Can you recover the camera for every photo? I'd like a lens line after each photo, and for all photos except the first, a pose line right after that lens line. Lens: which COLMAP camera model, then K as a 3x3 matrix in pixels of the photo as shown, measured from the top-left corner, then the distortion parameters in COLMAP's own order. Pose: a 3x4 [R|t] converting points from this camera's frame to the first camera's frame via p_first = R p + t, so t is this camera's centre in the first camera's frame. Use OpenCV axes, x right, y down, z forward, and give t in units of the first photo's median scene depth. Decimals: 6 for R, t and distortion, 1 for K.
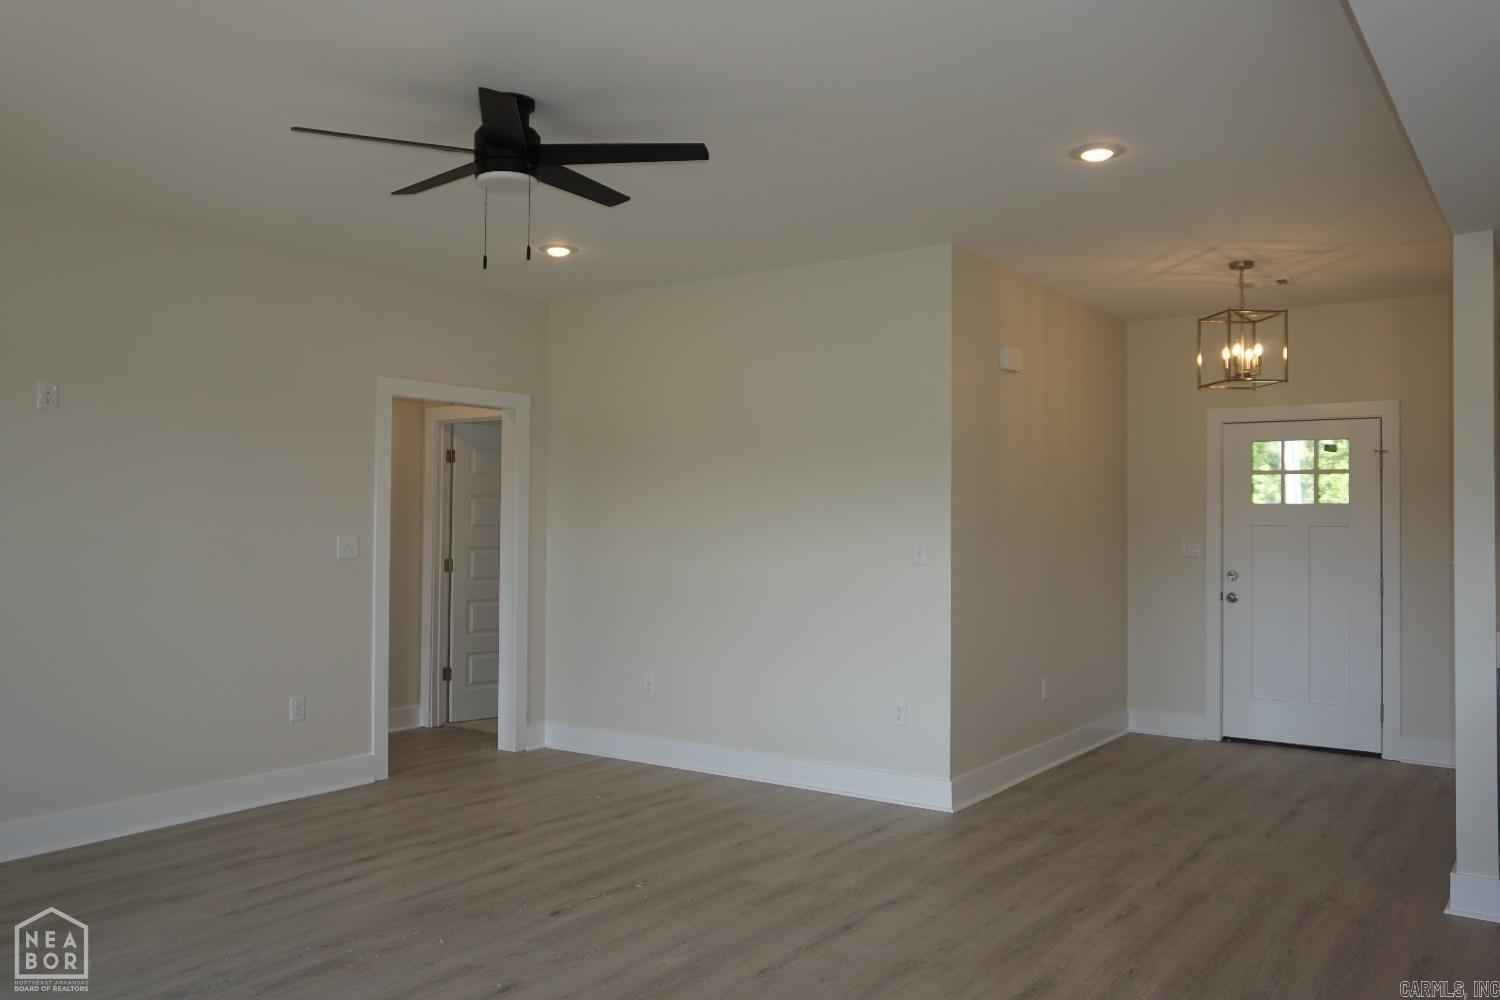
lens RADIAL K [[1189.1, 0, 747.6], [0, 1189.1, 498.8], [0, 0, 1]] dist [-0.005285, 0.006749]
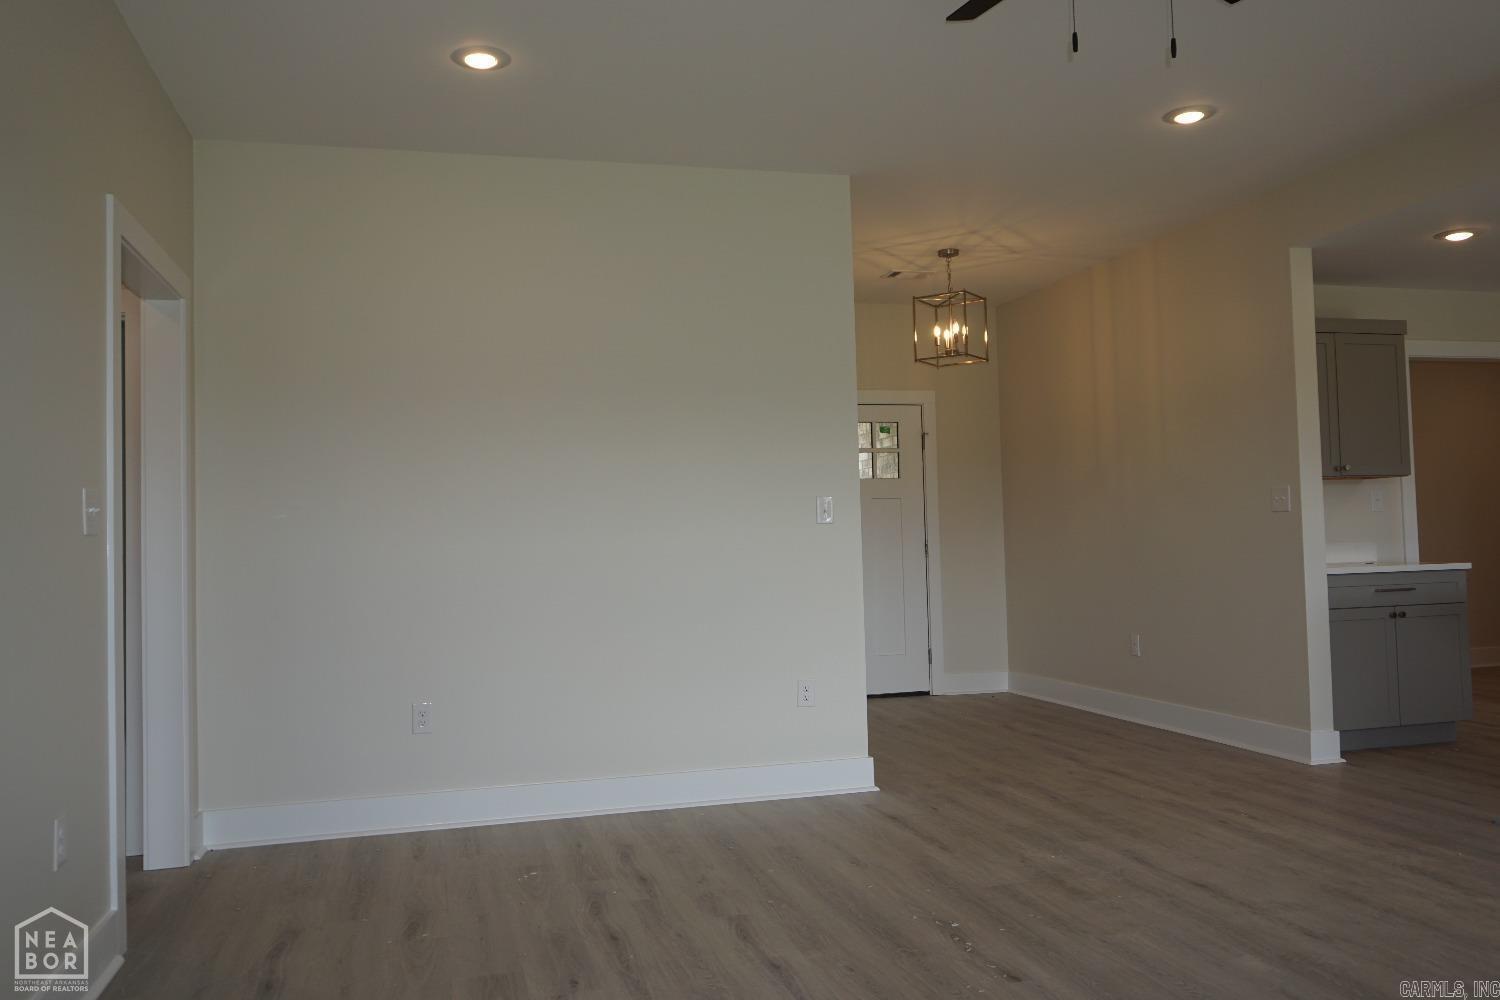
lens RADIAL K [[1189.1, 0, 750.6], [0, 1189.1, 507.1], [0, 0, 1]] dist [-0.005285, 0.006749]
pose [[0.618369, 0.000066, 0.785888, -0.674289], [0.014579, 0.999827, -0.011556, 0.058967], [-0.785753, 0.018603, 0.618261, 0.555014]]
